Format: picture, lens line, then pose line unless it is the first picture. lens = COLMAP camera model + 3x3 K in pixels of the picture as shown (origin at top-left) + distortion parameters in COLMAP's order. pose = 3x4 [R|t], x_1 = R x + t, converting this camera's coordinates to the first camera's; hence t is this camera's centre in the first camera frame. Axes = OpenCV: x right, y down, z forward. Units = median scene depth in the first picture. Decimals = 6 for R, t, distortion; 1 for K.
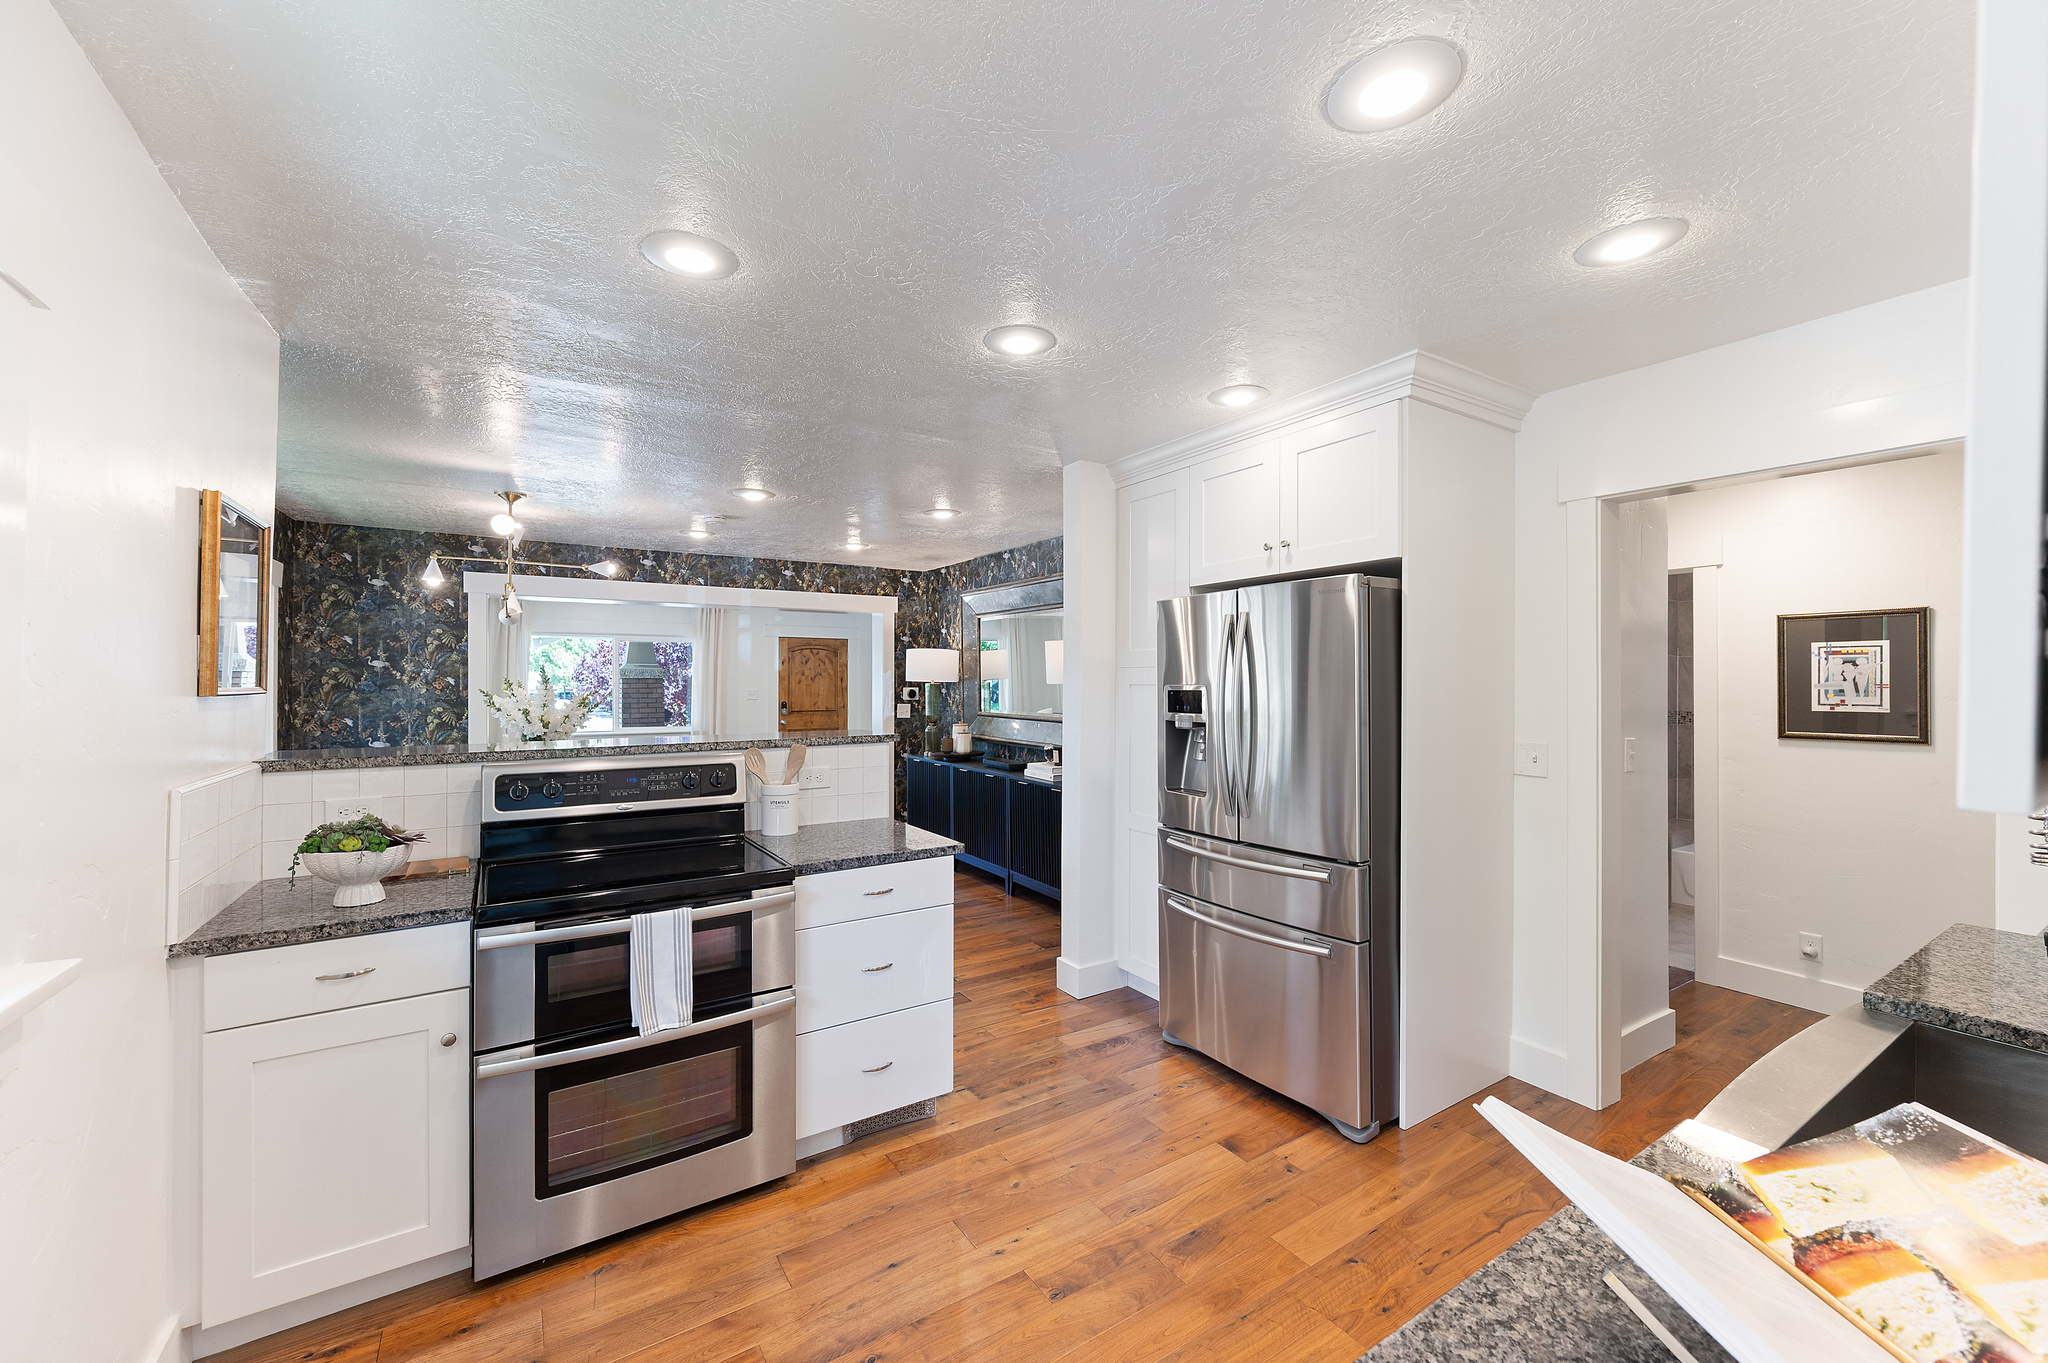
lens RADIAL K [[818.5, 0, 1024.0], [0, 818.5, 681.5], [0, 0, 1]] dist [0.000735, 0.000122]
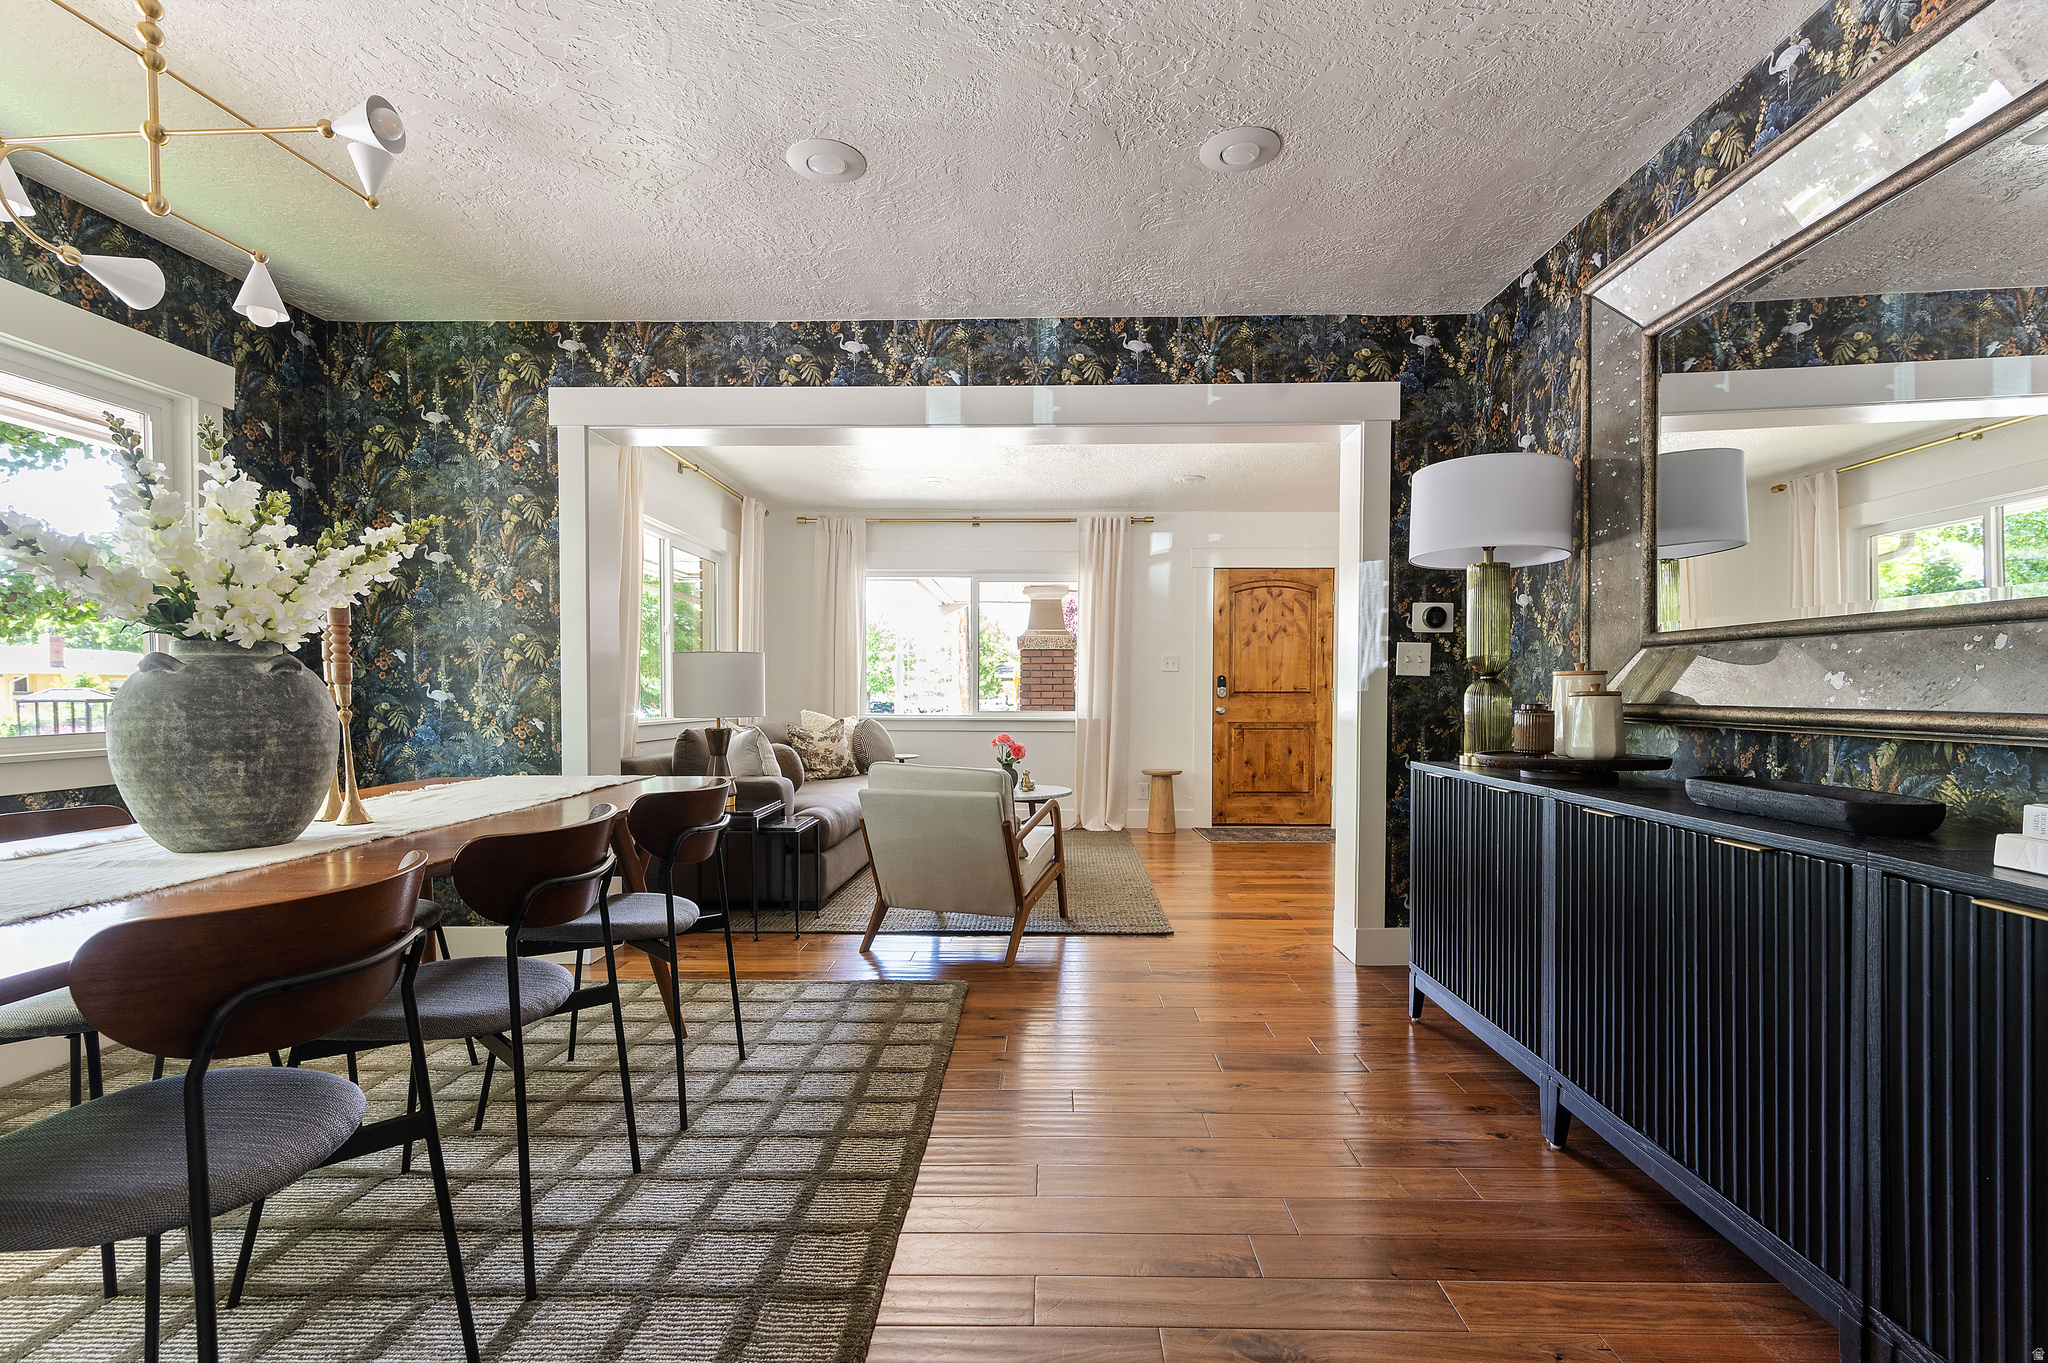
lens RADIAL K [[916.7, 0, 1031.1], [0, 916.7, 710.4], [0, 0, 1]] dist [0.011003, -0.004558]
pose [[0.832667, 0.013996, -0.553598, -0.054677], [-0.004541, 0.999820, 0.018447, 0.059305], [0.553756, -0.012847, 0.832580, 0.550524]]
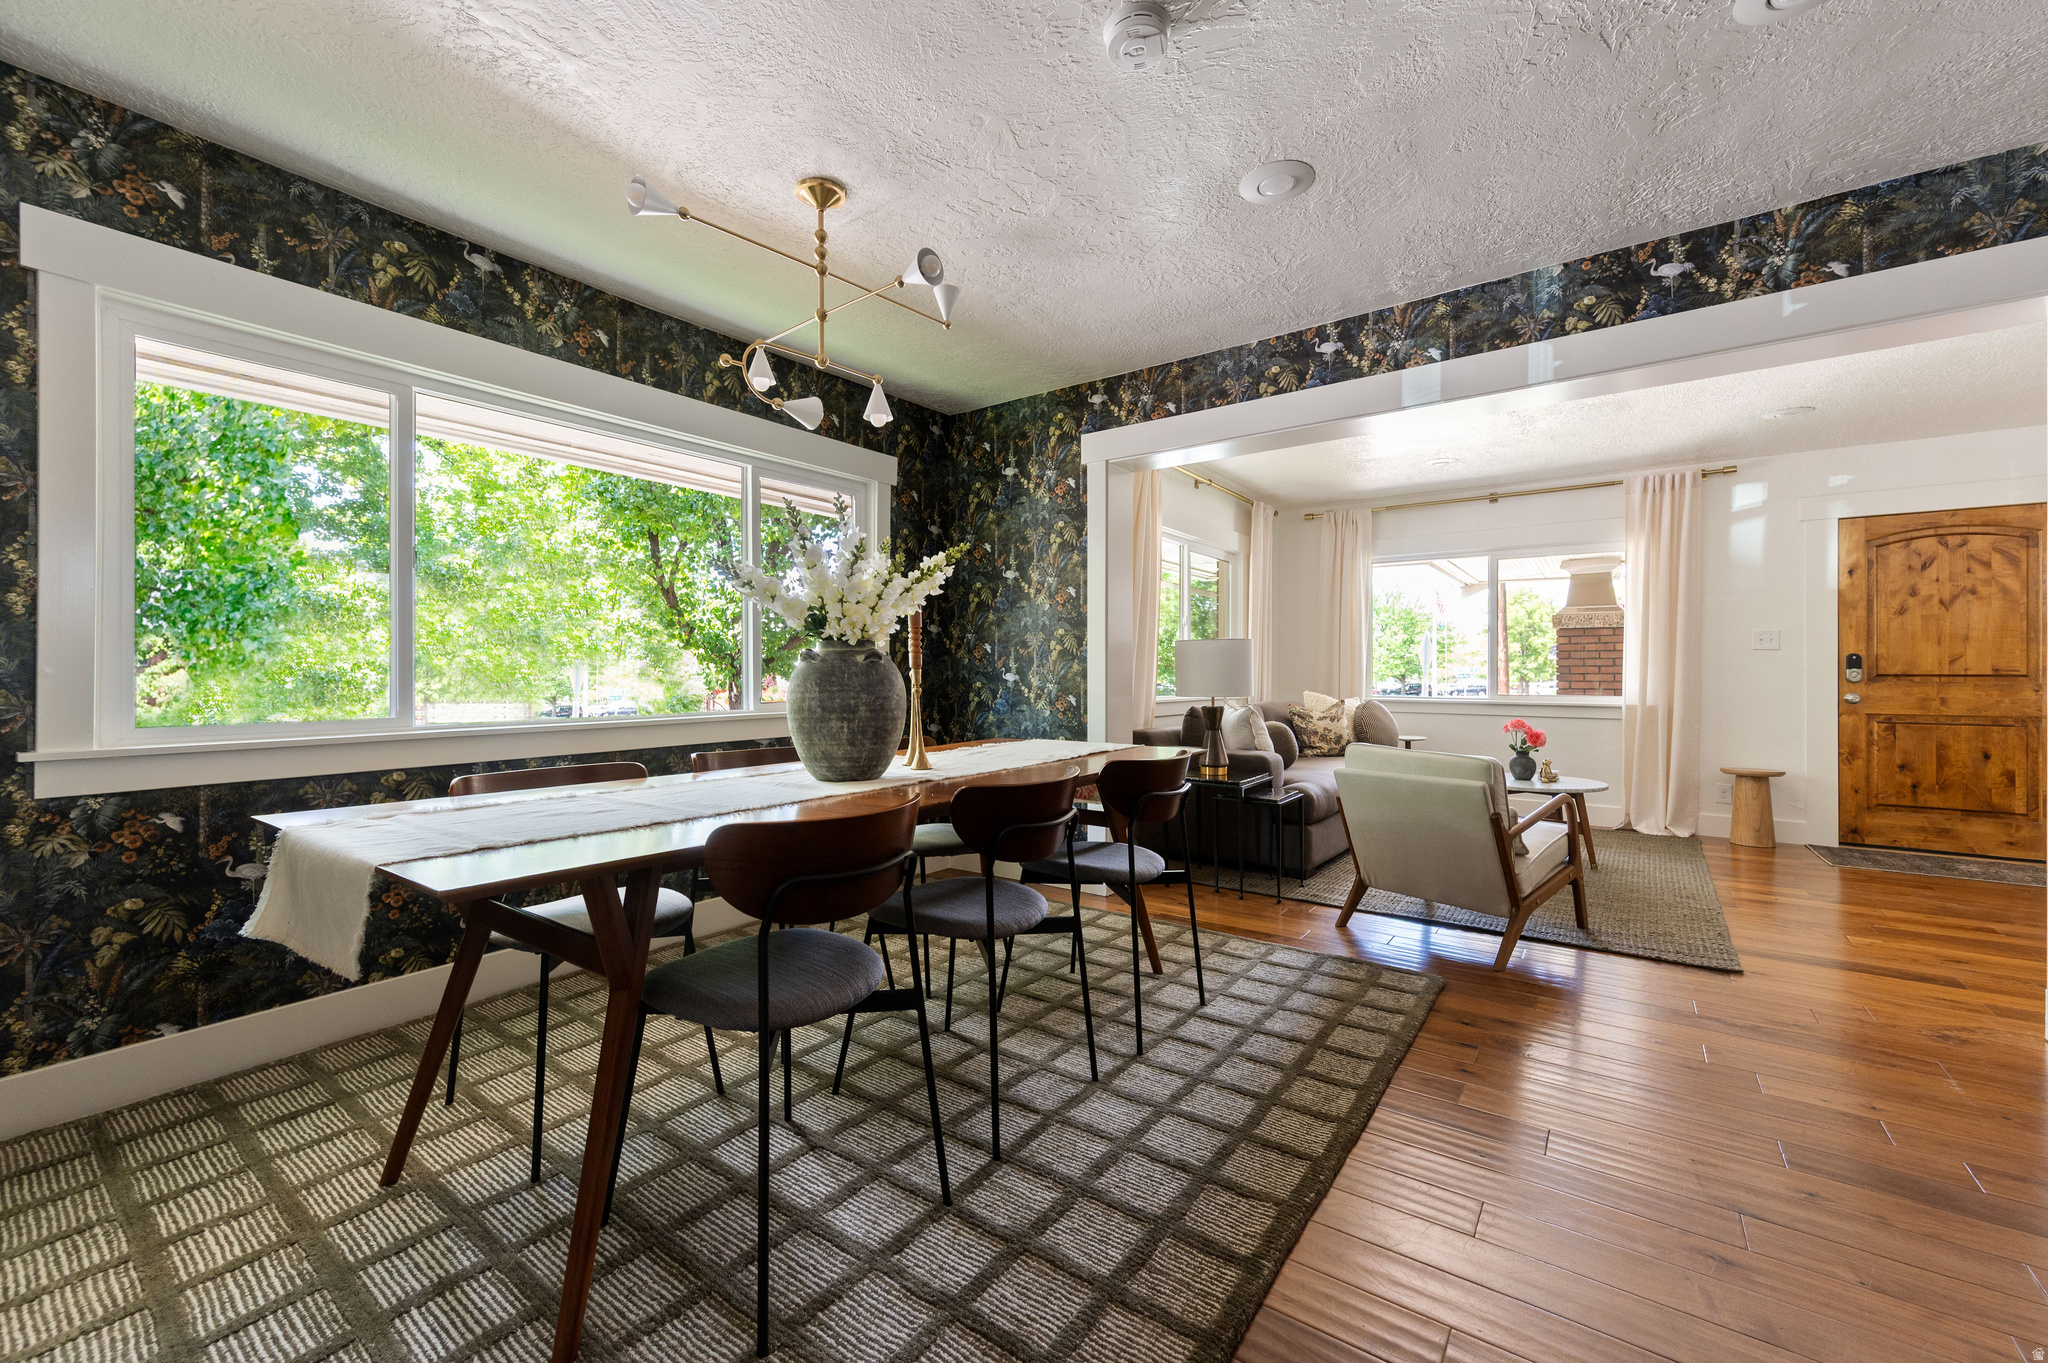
lens RADIAL K [[812.0, 0, 1025.8], [0, 812.0, 669.5], [0, 0, 1]] dist [0.002248, 0.000214]
pose [[0.362744, -0.001824, -0.931887, -0.042983], [-0.005381, 0.999977, -0.004052, 0.058734], [0.931873, 0.006484, 0.362726, 0.586906]]
